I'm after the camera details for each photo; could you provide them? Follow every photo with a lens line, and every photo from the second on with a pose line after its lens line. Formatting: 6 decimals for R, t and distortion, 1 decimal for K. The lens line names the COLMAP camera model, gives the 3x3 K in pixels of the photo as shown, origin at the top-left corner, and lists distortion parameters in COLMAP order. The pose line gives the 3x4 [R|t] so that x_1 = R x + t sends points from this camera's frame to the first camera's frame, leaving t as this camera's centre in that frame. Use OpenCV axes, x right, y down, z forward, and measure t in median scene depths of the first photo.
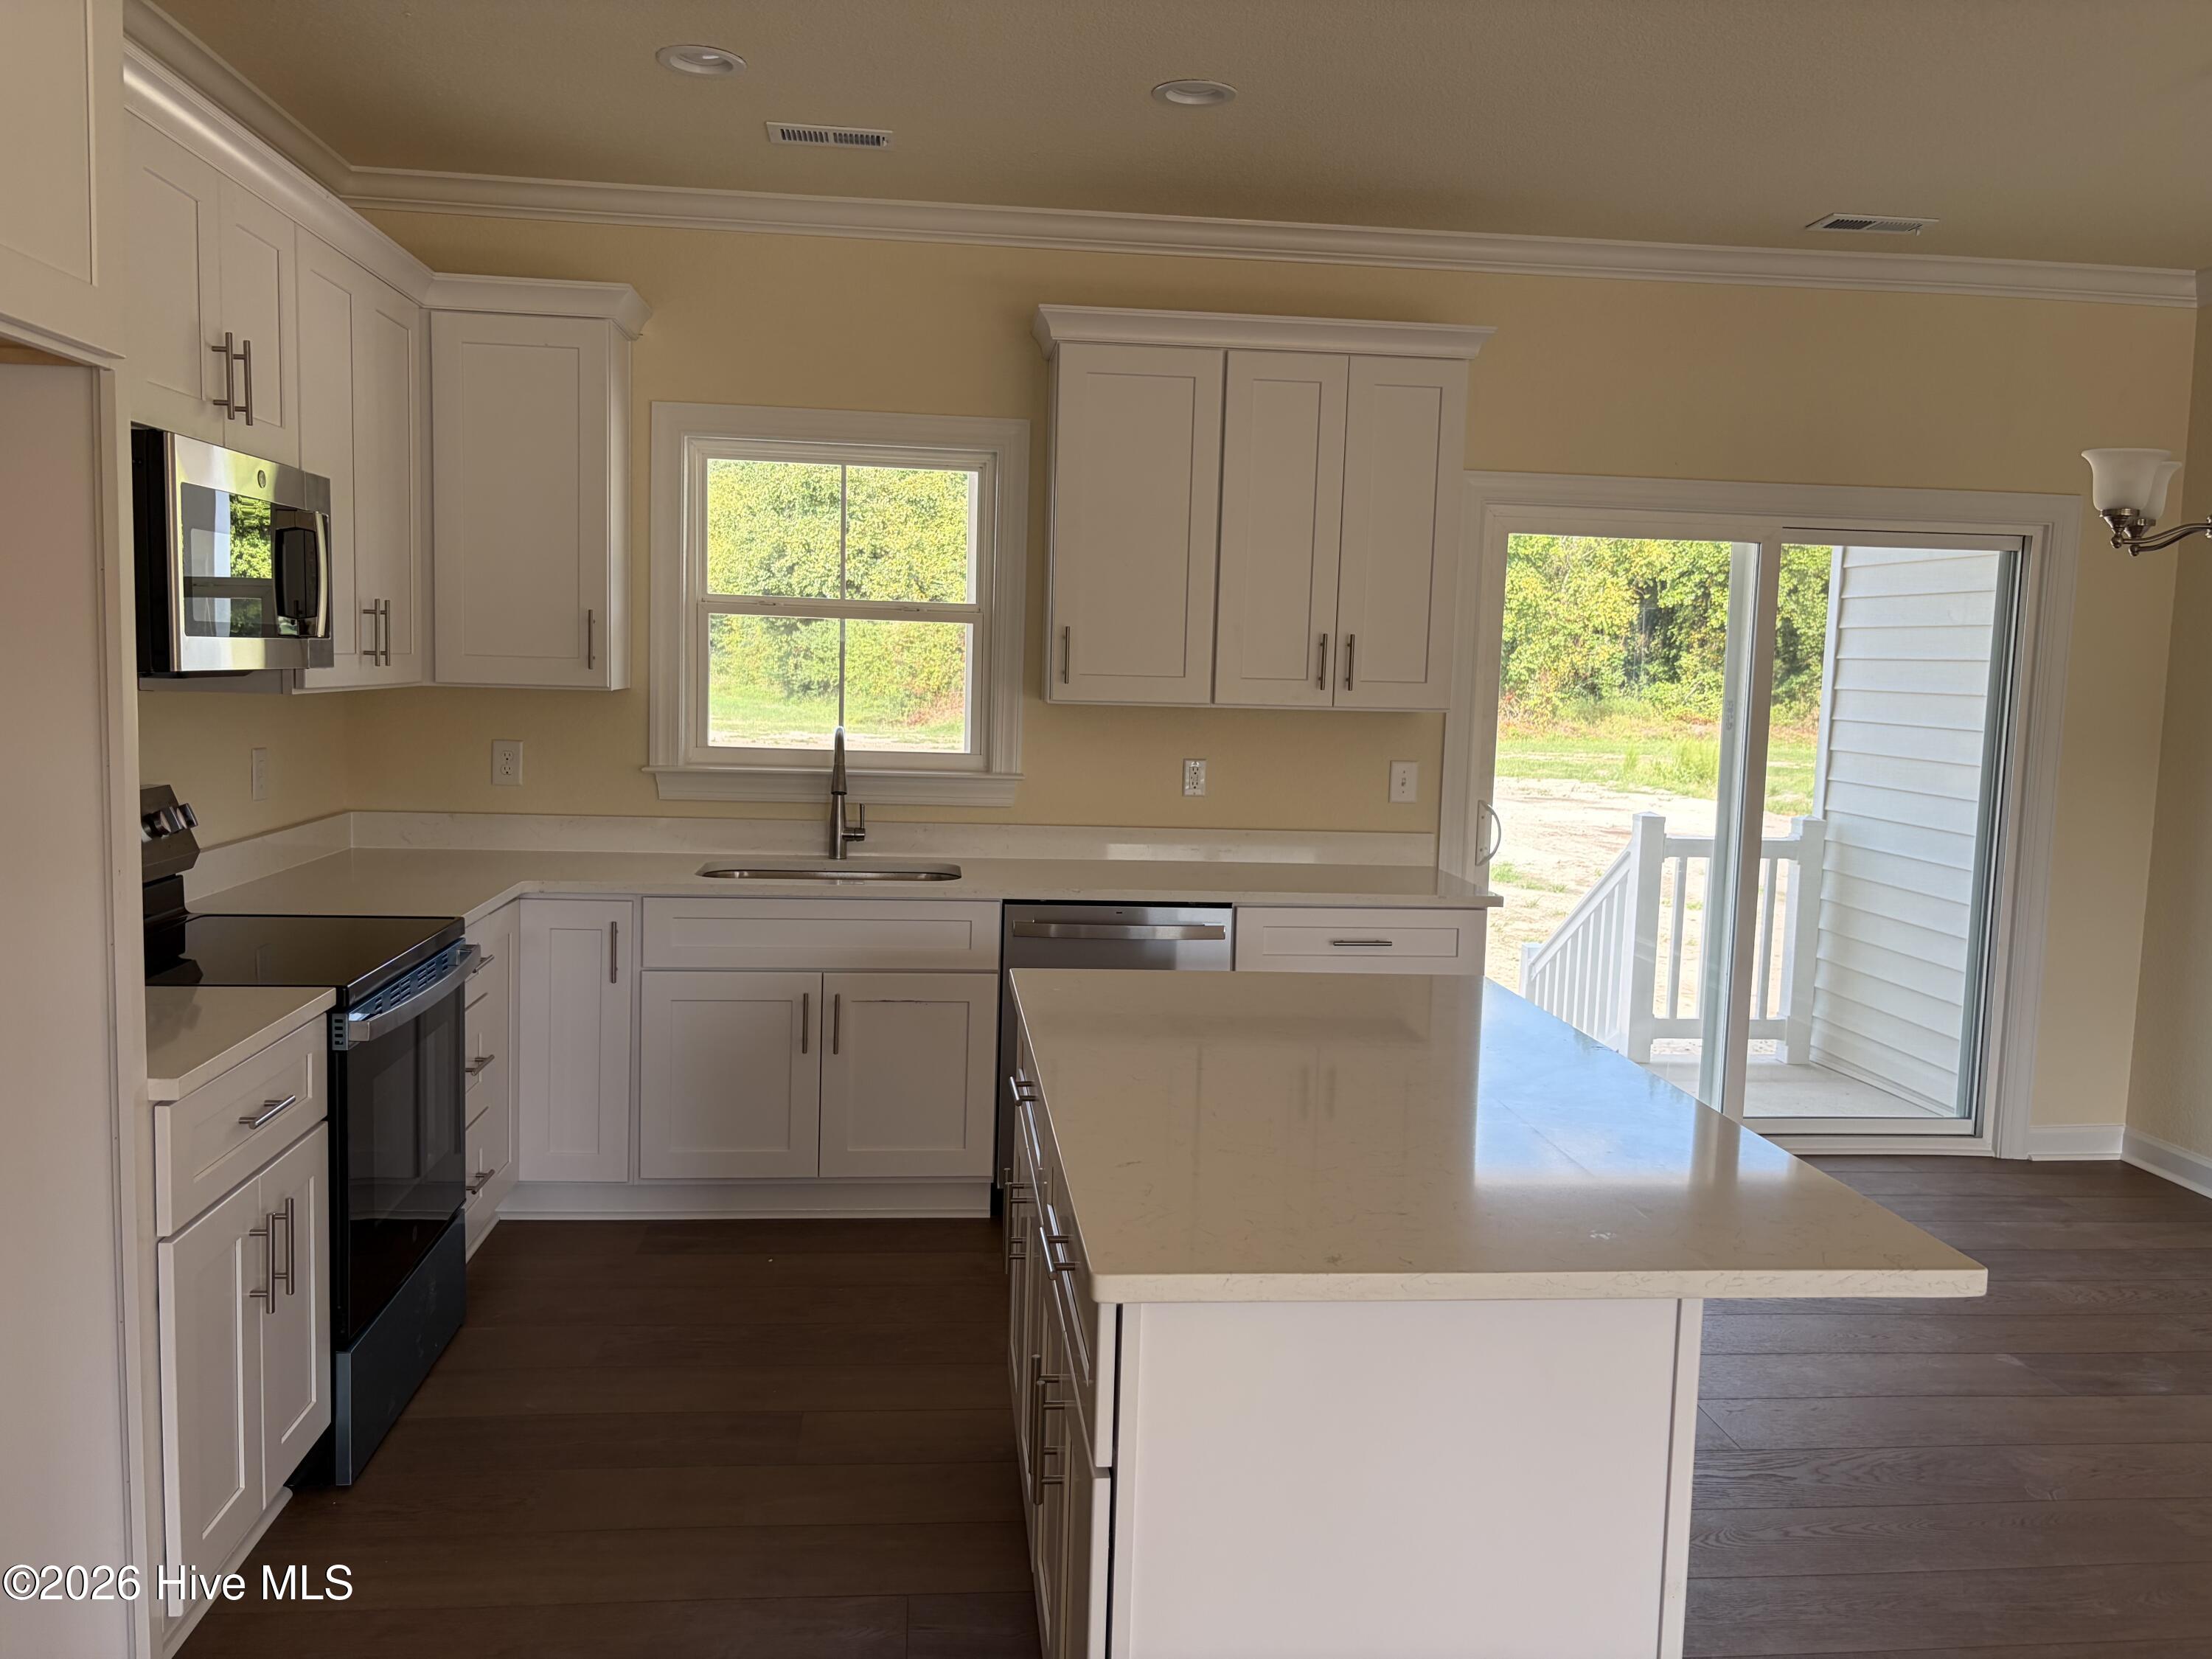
lens RADIAL K [[1687.6, 0, 1099.1], [0, 1687.6, 827.1], [0, 0, 1]] dist [0.034989, -0.030734]
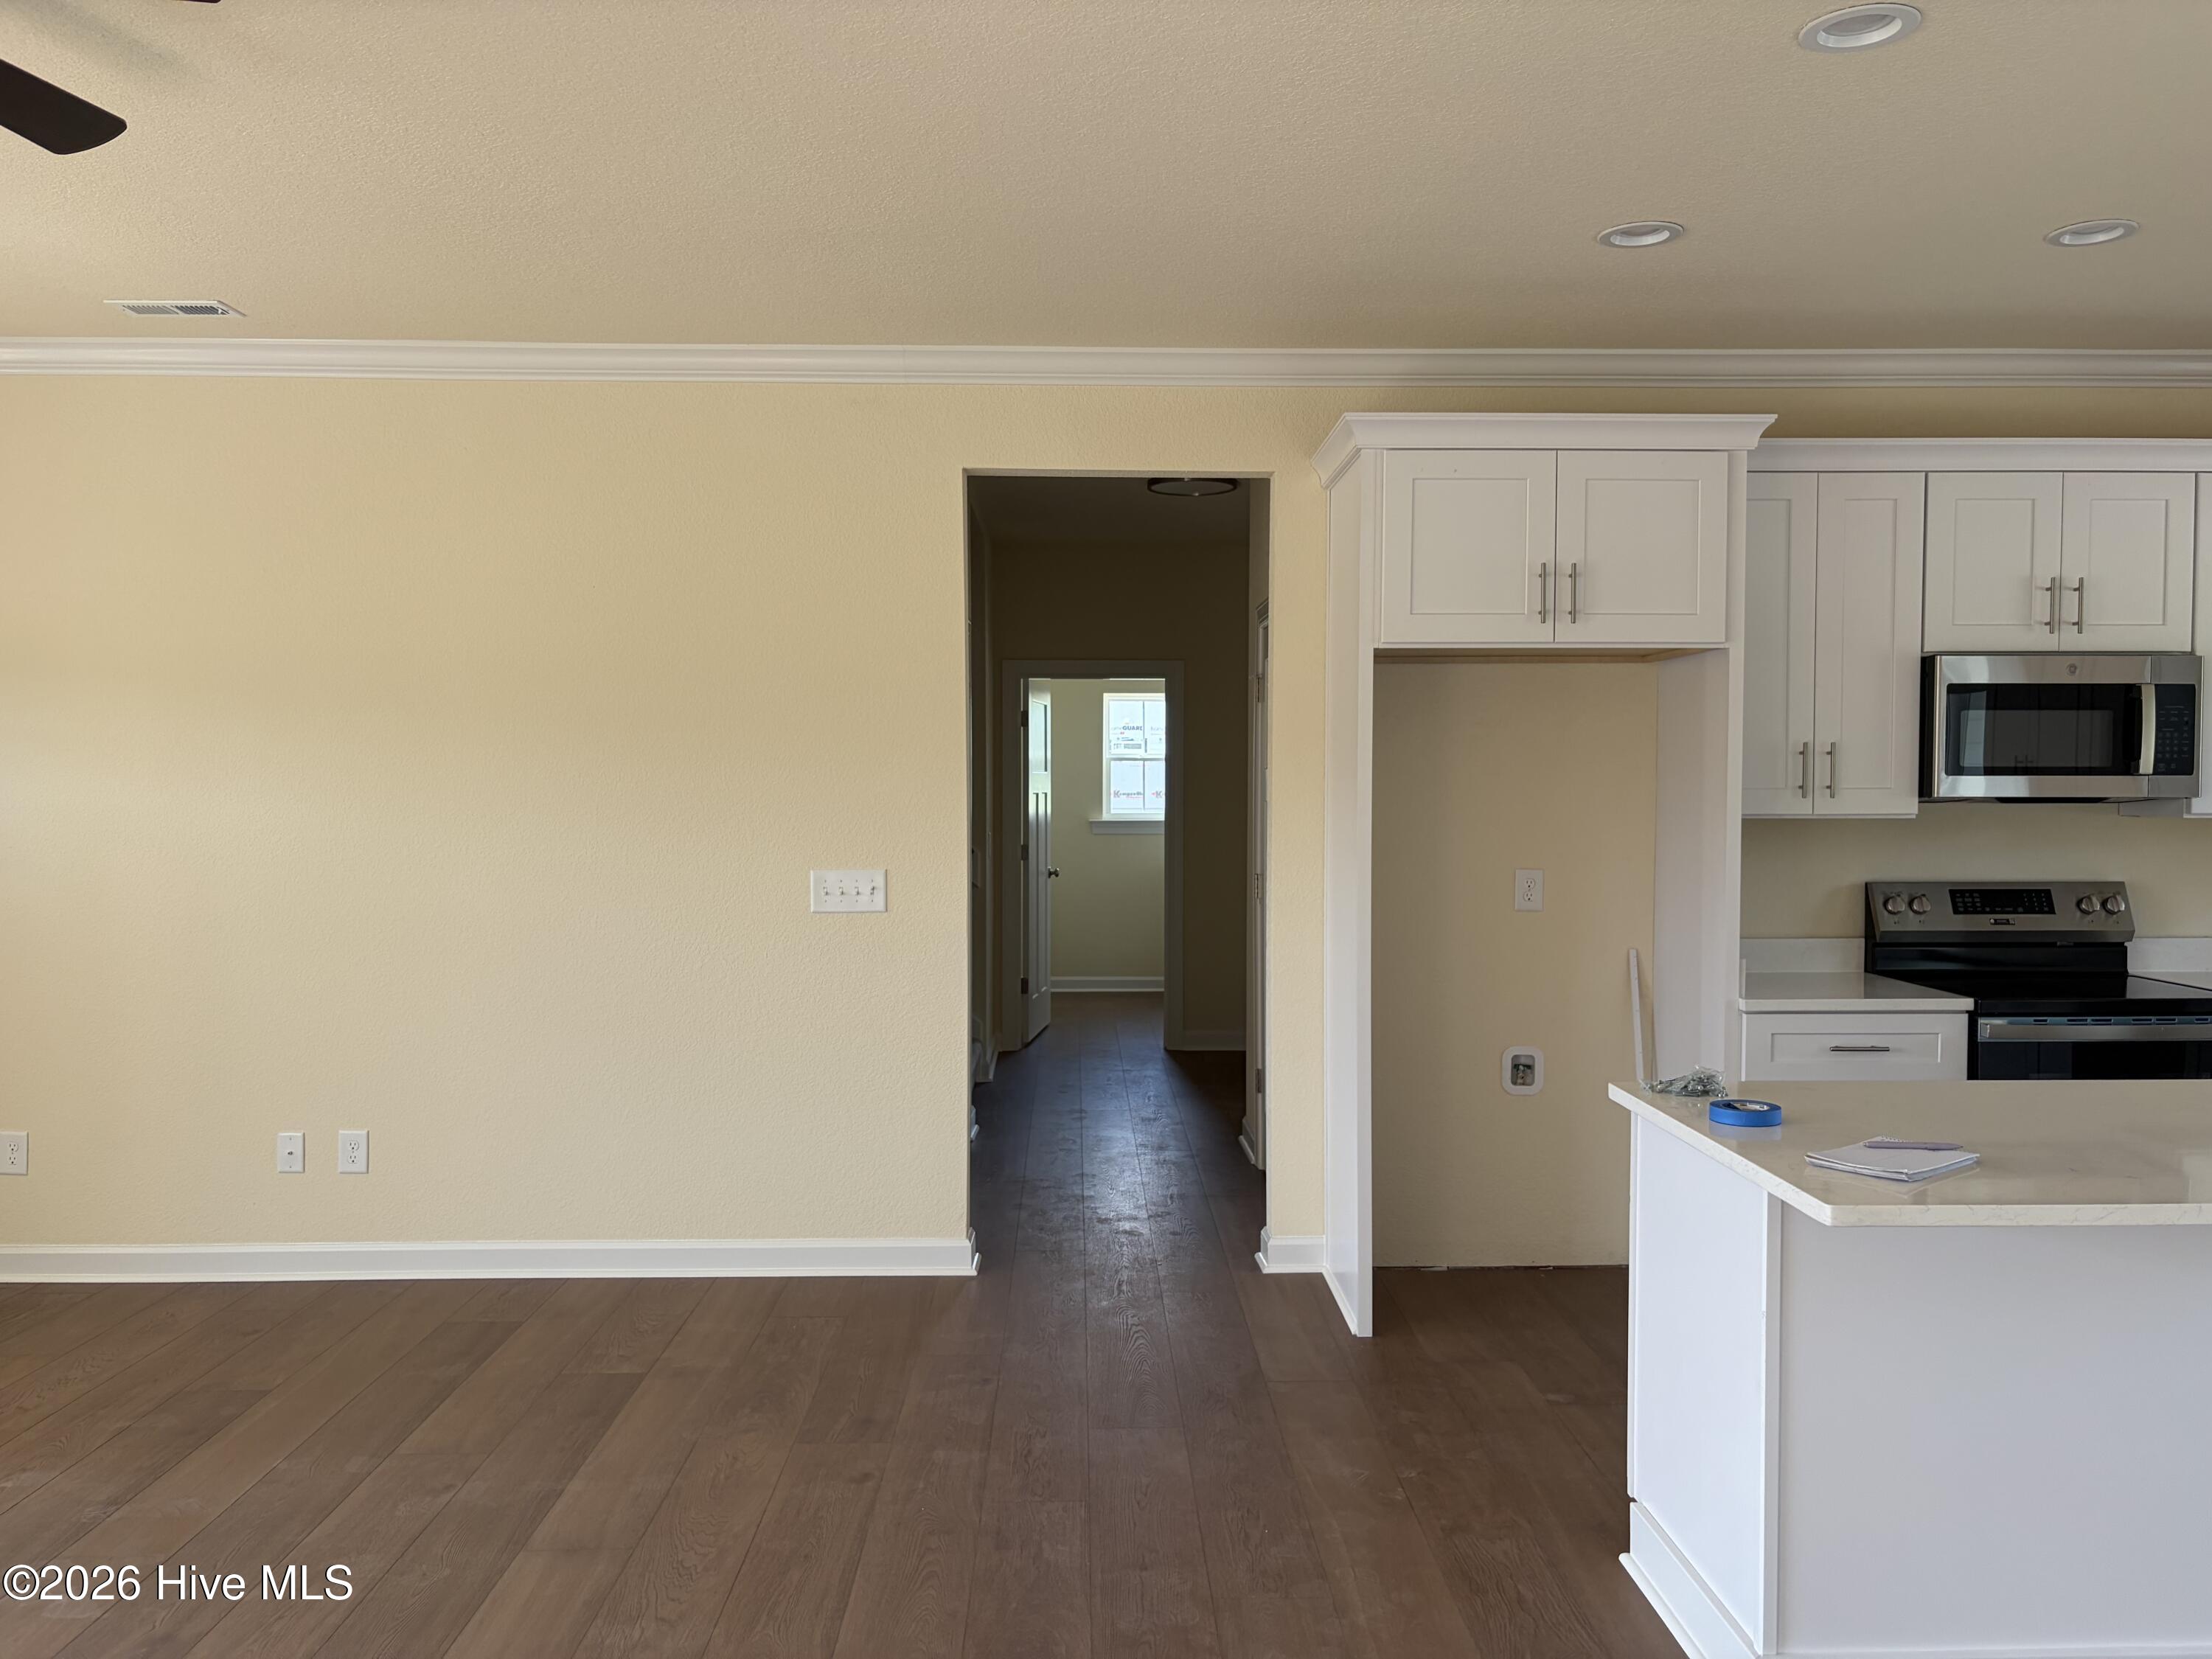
lens RADIAL K [[1687.6, 0, 1109.0], [0, 1687.6, 845.8], [0, 0, 1]] dist [0.034989, -0.030734]
pose [[-0.077152, 0.008480, -0.996983, 0.686462], [-0.103231, 0.994521, 0.016447, 0.007466], [0.991661, 0.104188, -0.075854, 0.191305]]
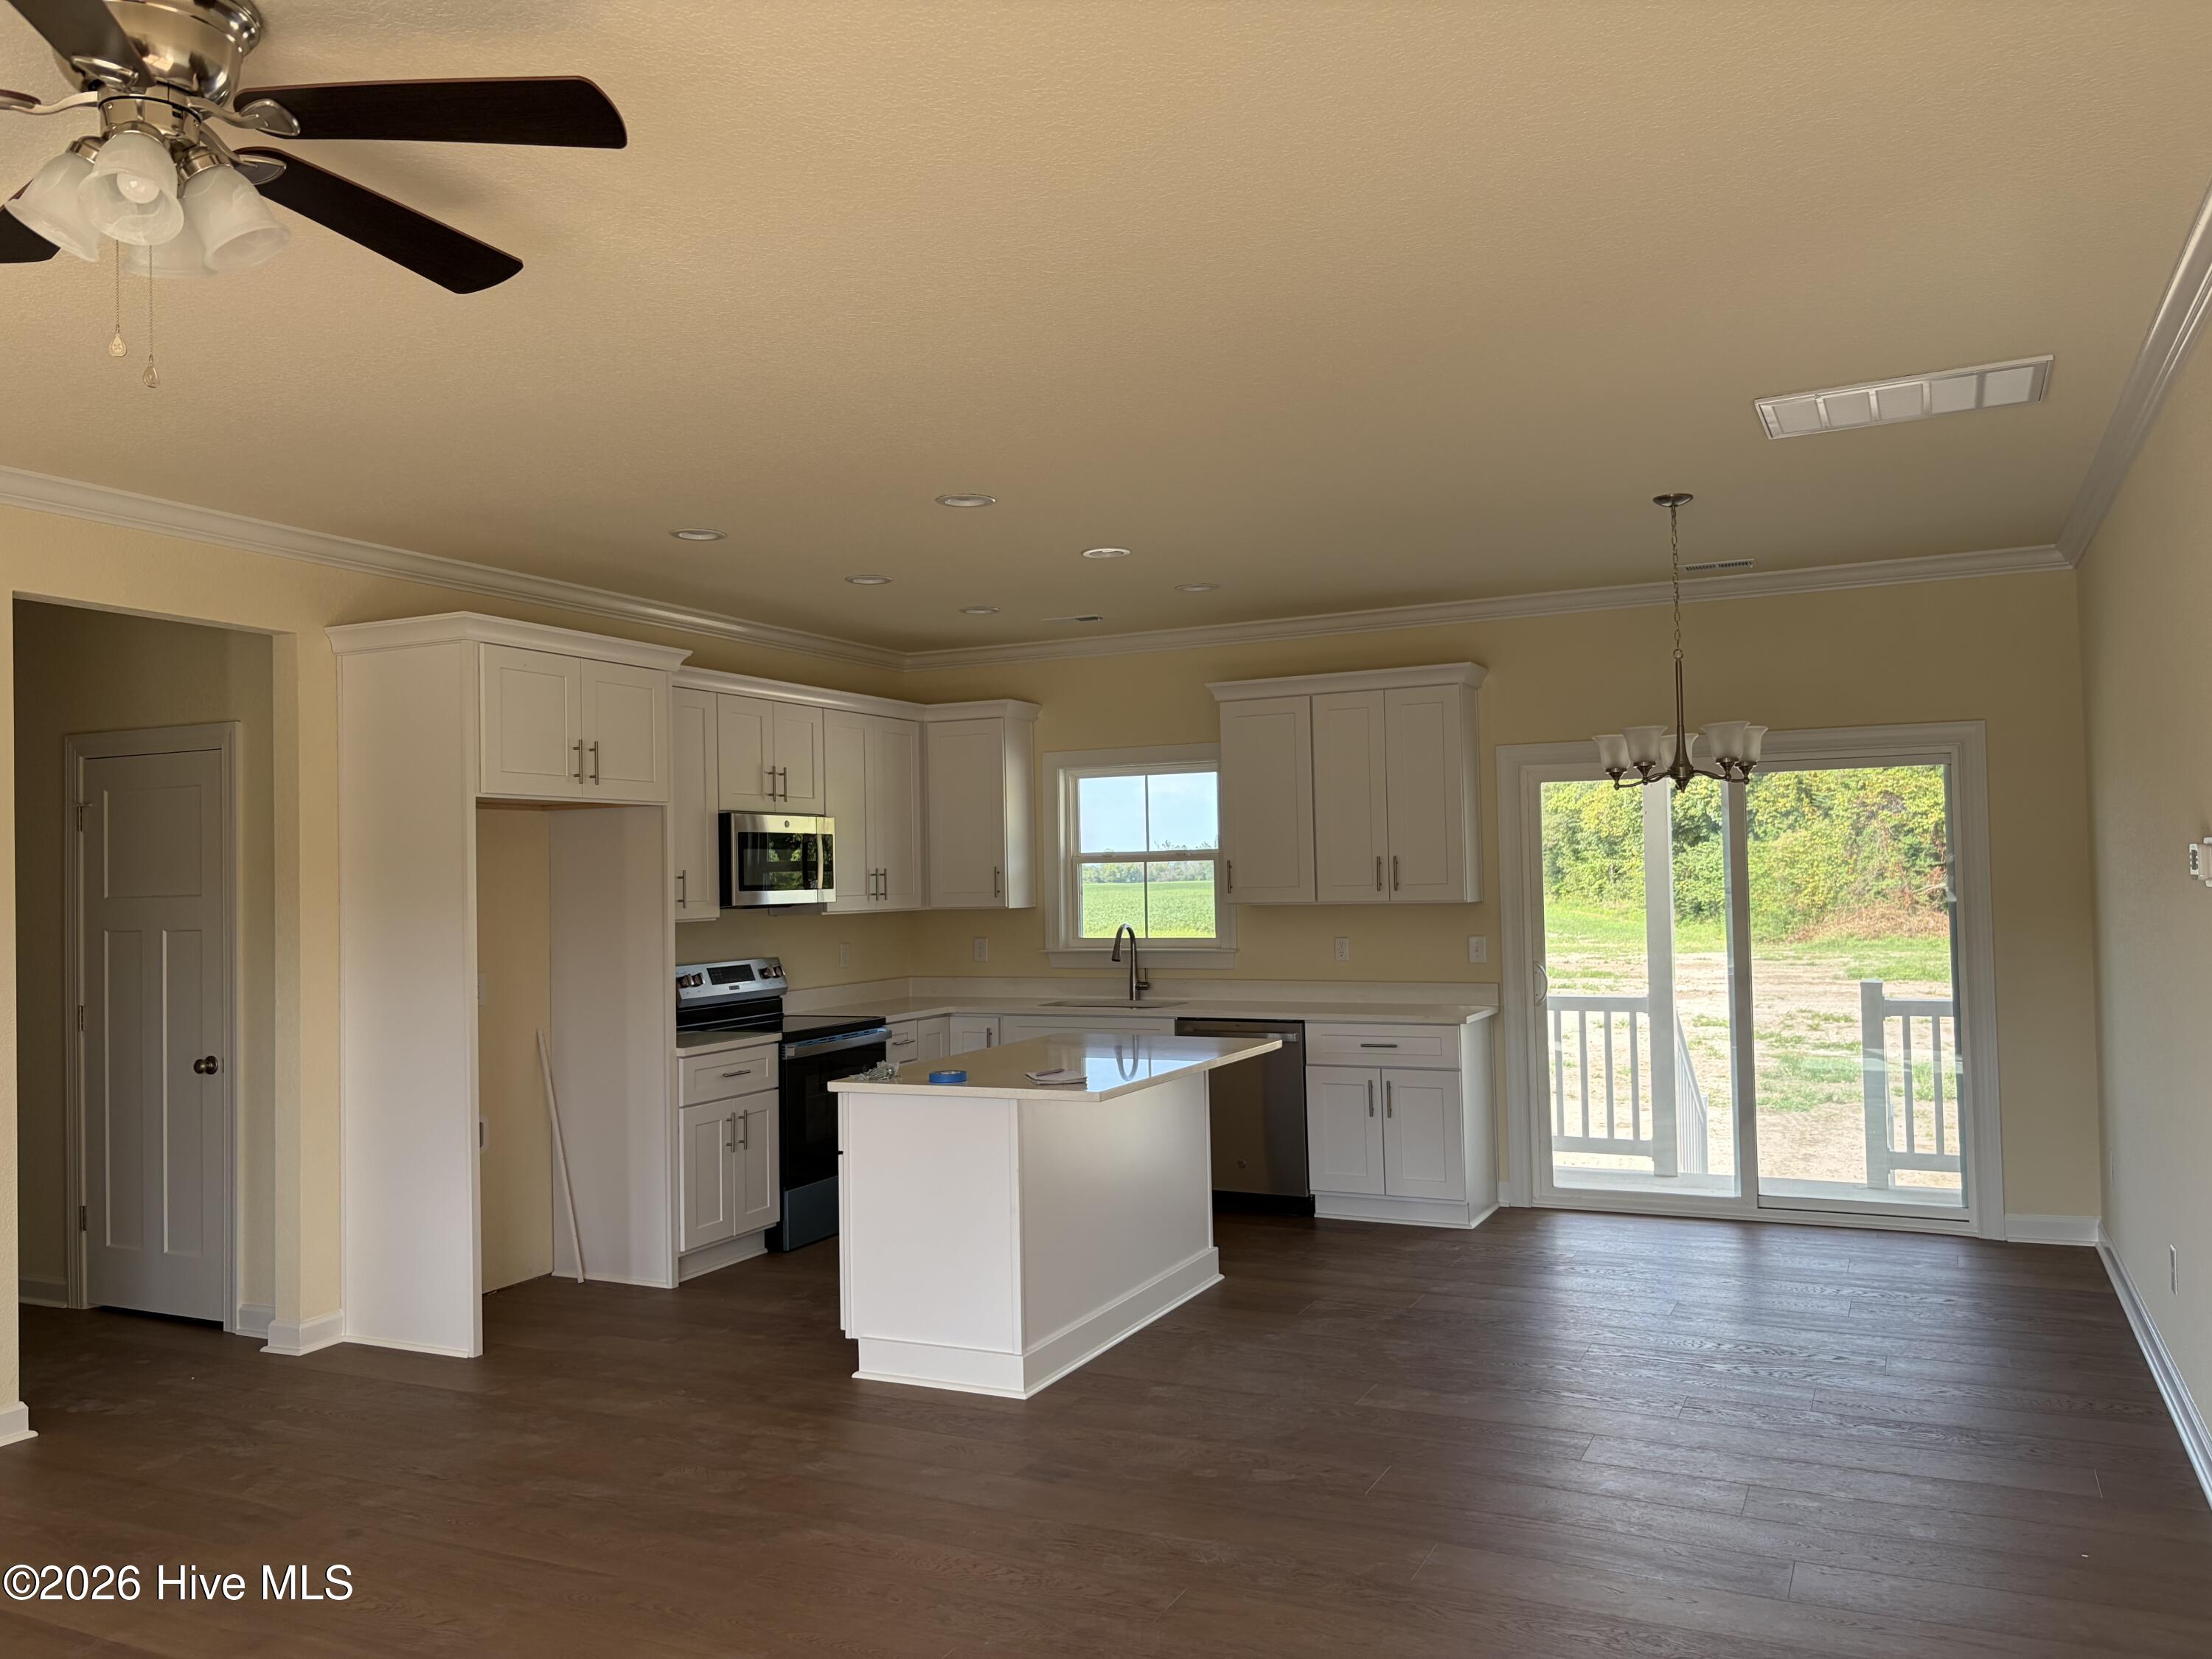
lens RADIAL K [[1687.6, 0, 1100.1], [0, 1687.6, 823.1], [0, 0, 1]] dist [0.034989, -0.030734]
pose [[0.849325, -0.064737, -0.523886, 0.727132], [-0.007579, 0.990854, -0.134727, 0.071412], [0.527816, 0.118398, 0.841066, -0.491683]]
